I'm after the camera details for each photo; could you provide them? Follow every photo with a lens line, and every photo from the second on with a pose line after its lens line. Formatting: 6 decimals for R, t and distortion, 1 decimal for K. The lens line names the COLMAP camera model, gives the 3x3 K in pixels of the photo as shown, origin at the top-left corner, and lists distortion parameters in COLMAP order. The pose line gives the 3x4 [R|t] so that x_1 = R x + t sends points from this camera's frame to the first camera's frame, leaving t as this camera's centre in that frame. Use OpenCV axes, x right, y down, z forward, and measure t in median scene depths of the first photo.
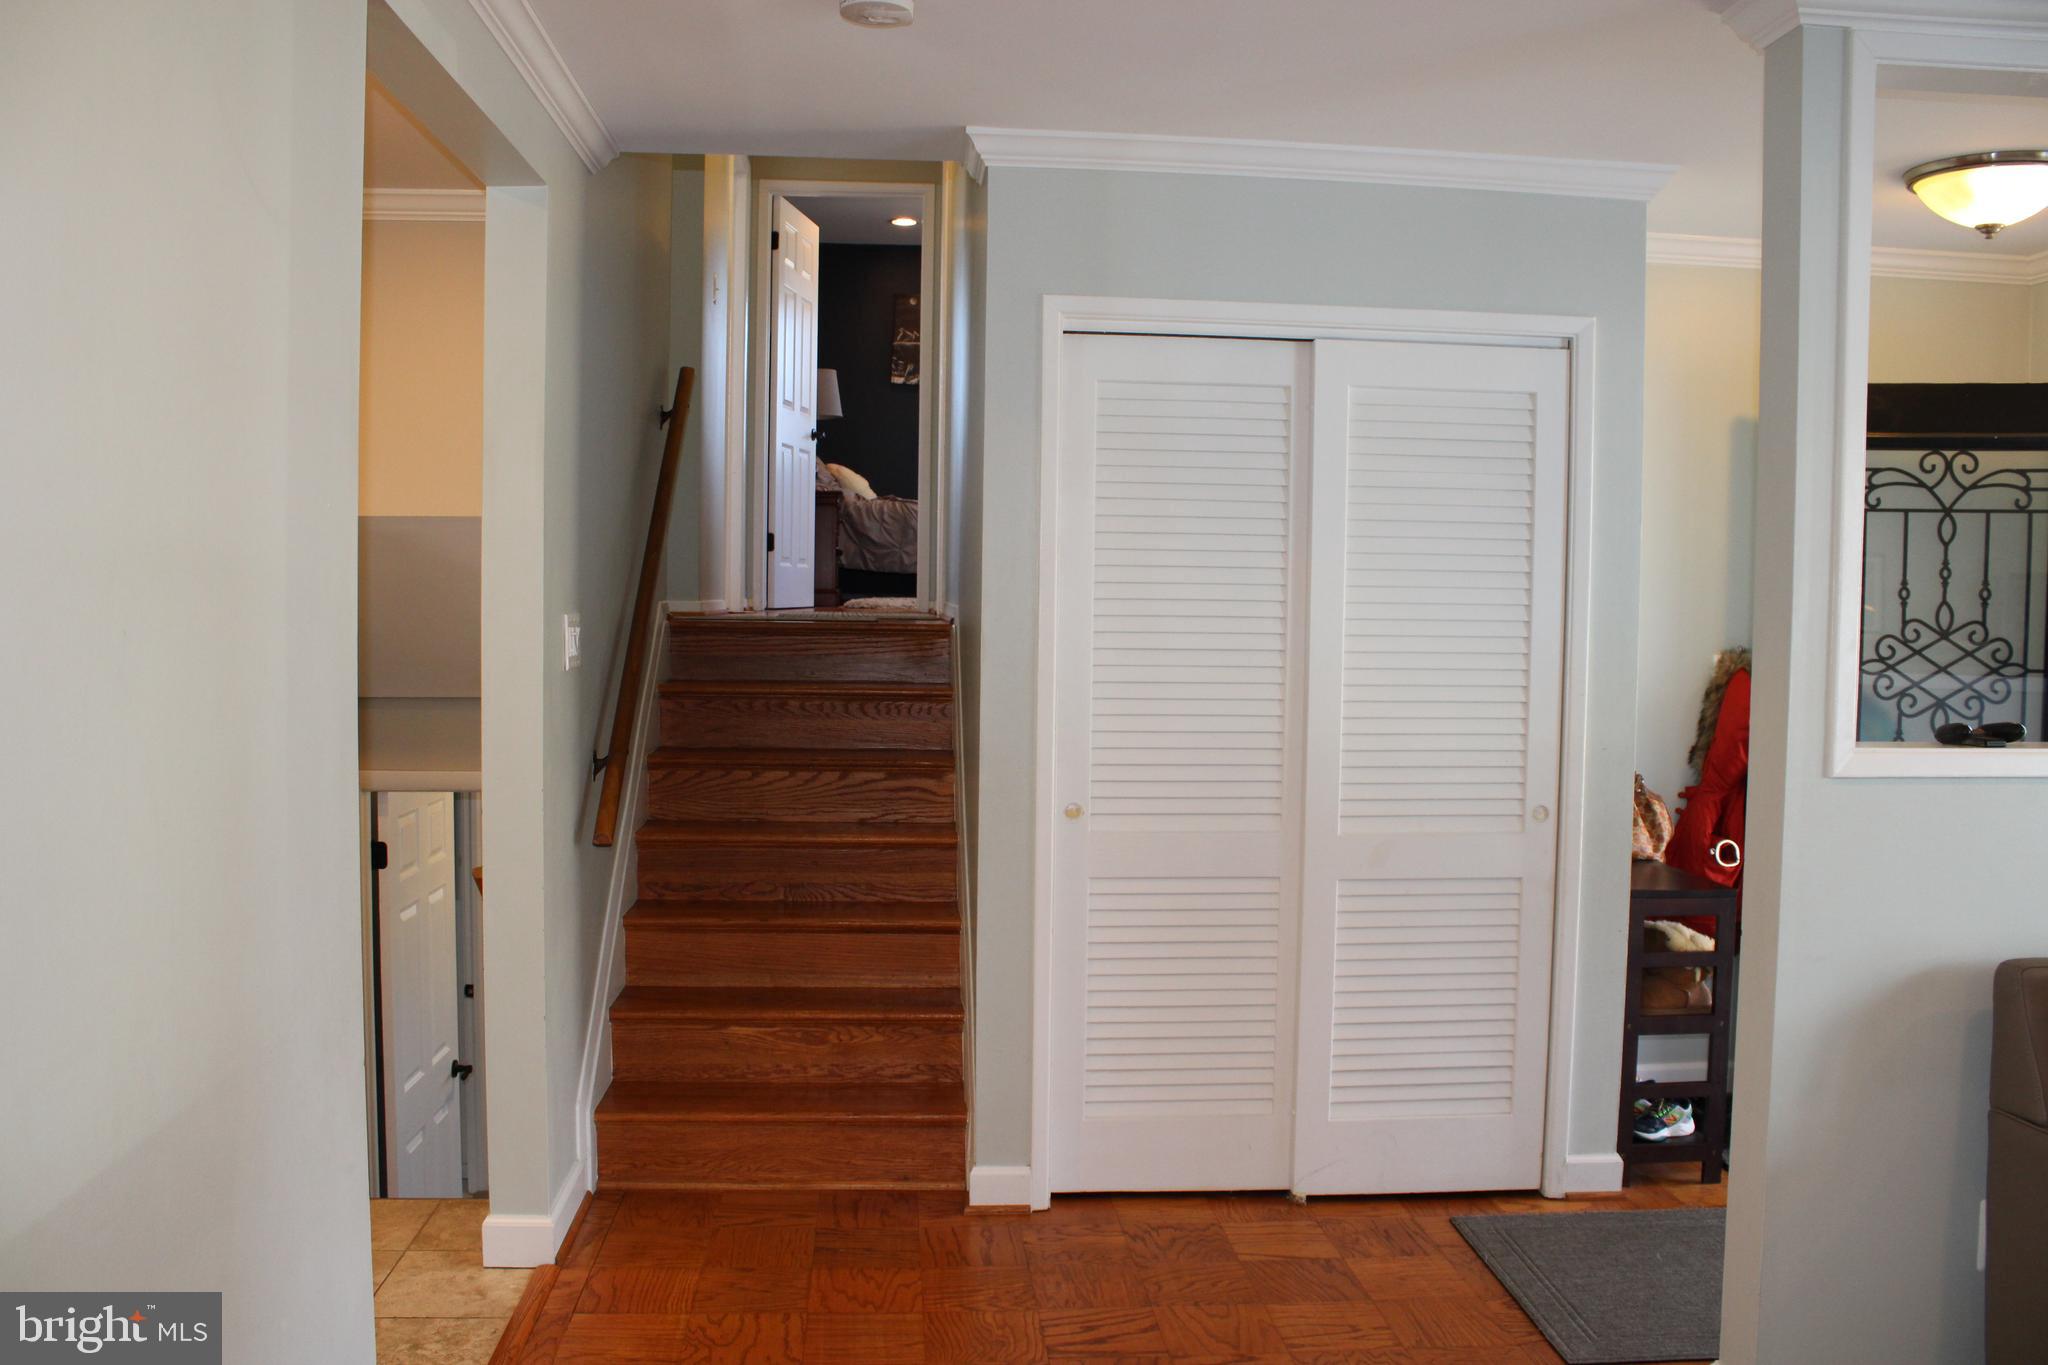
lens RADIAL K [[1704.5, 0, 1053.7], [0, 1704.5, 677.3], [0, 0, 1]] dist [-0.157652, 0.148226]
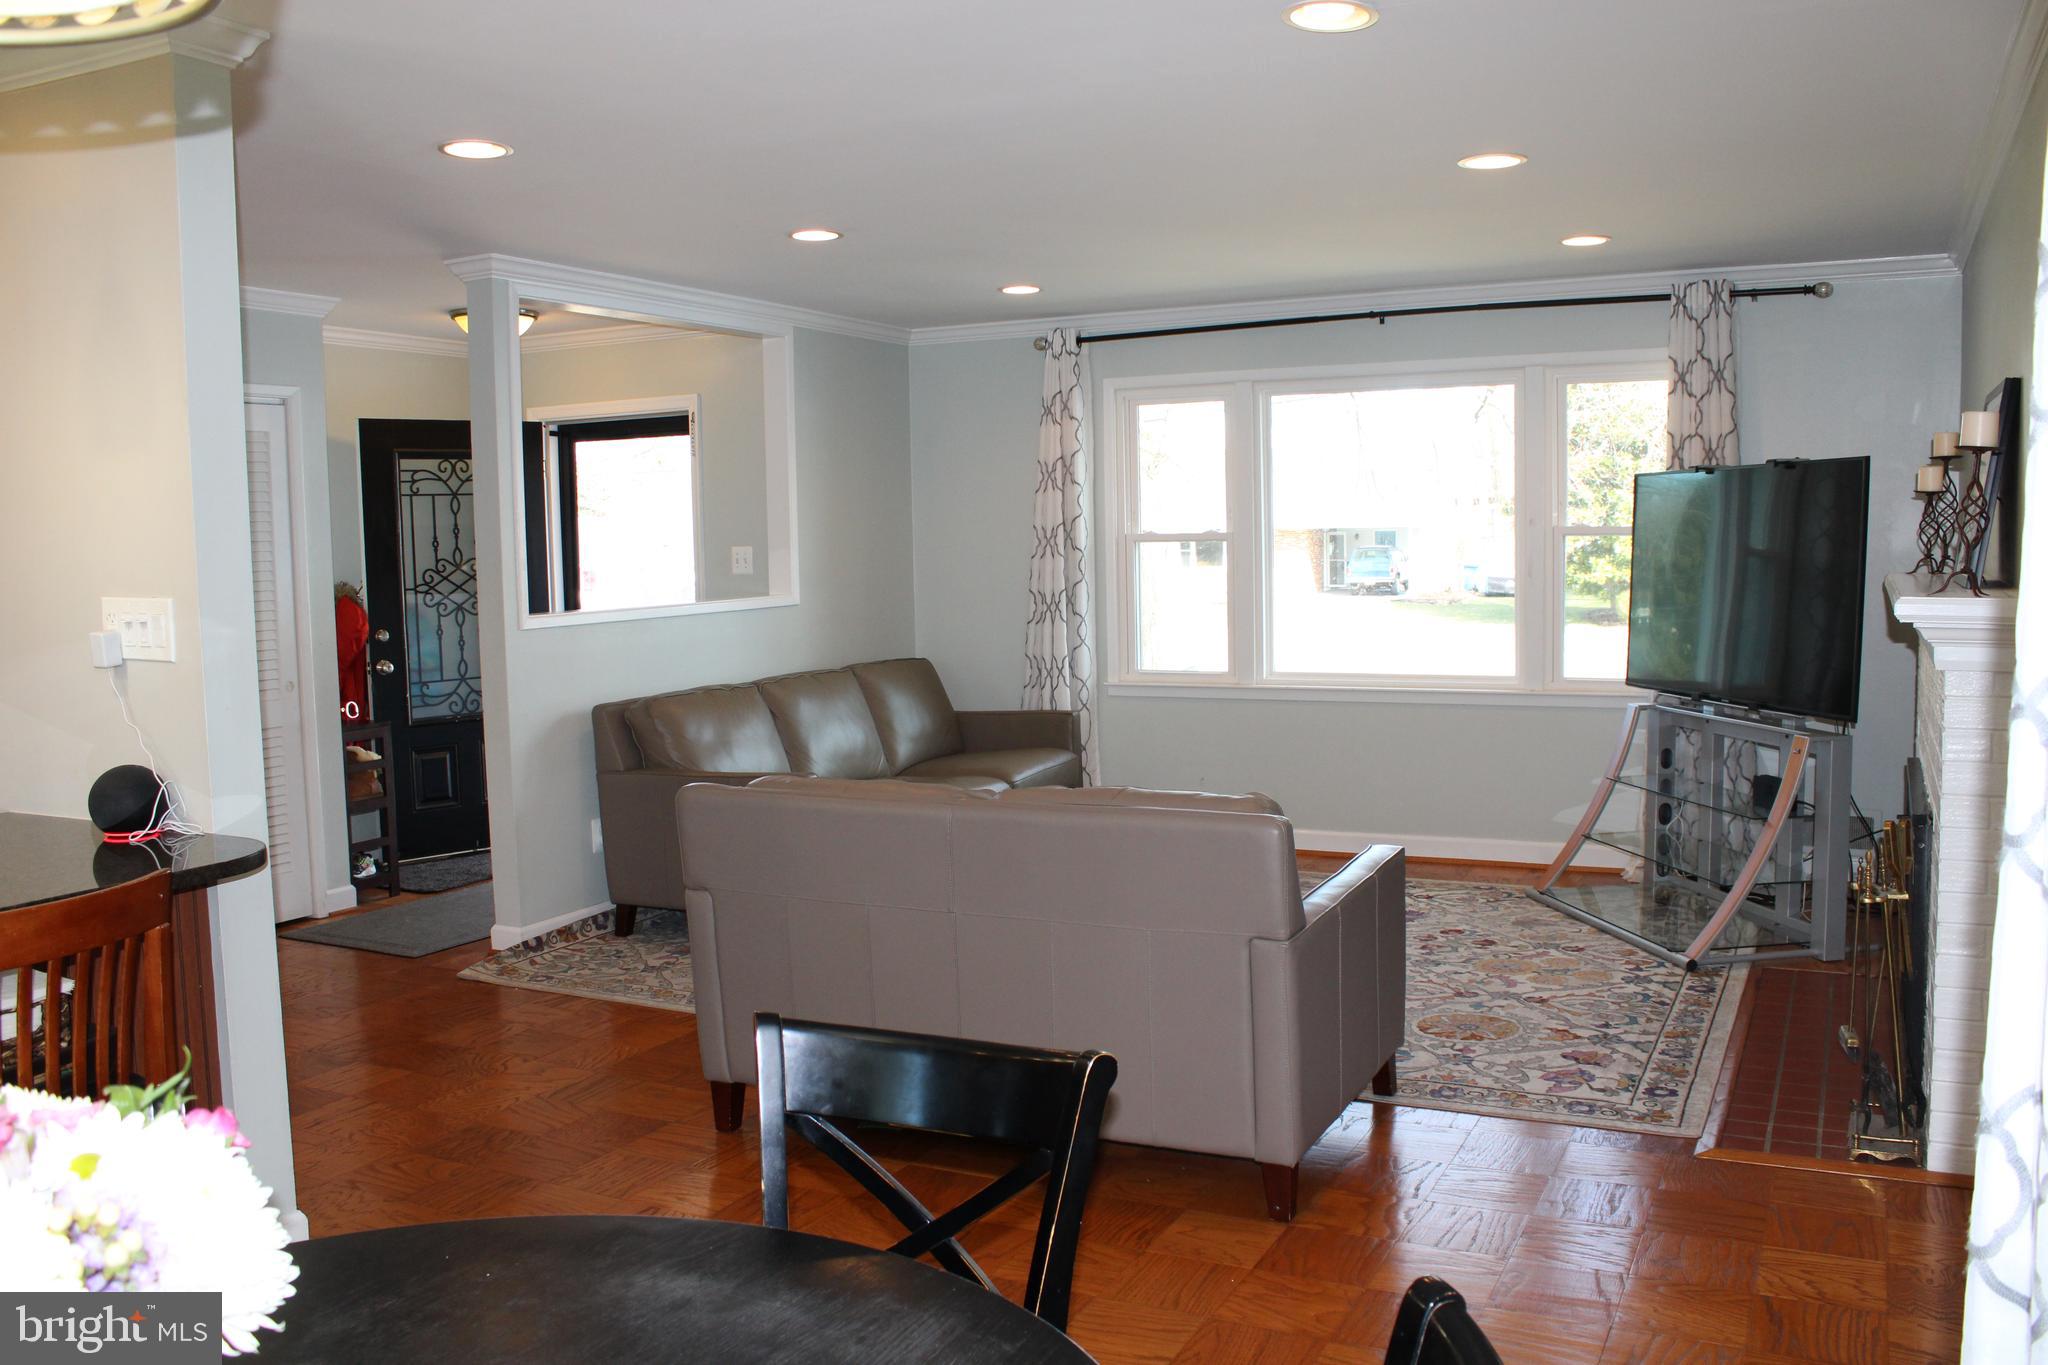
lens RADIAL K [[1704.5, 0, 1053.7], [0, 1704.5, 677.3], [0, 0, 1]] dist [-0.157652, 0.148226]
pose [[0.529886, -0.099900, 0.842164, -0.610452], [0.074789, 0.994673, 0.070934, 0.011222], [-0.844765, 0.025398, 0.534535, -0.450849]]
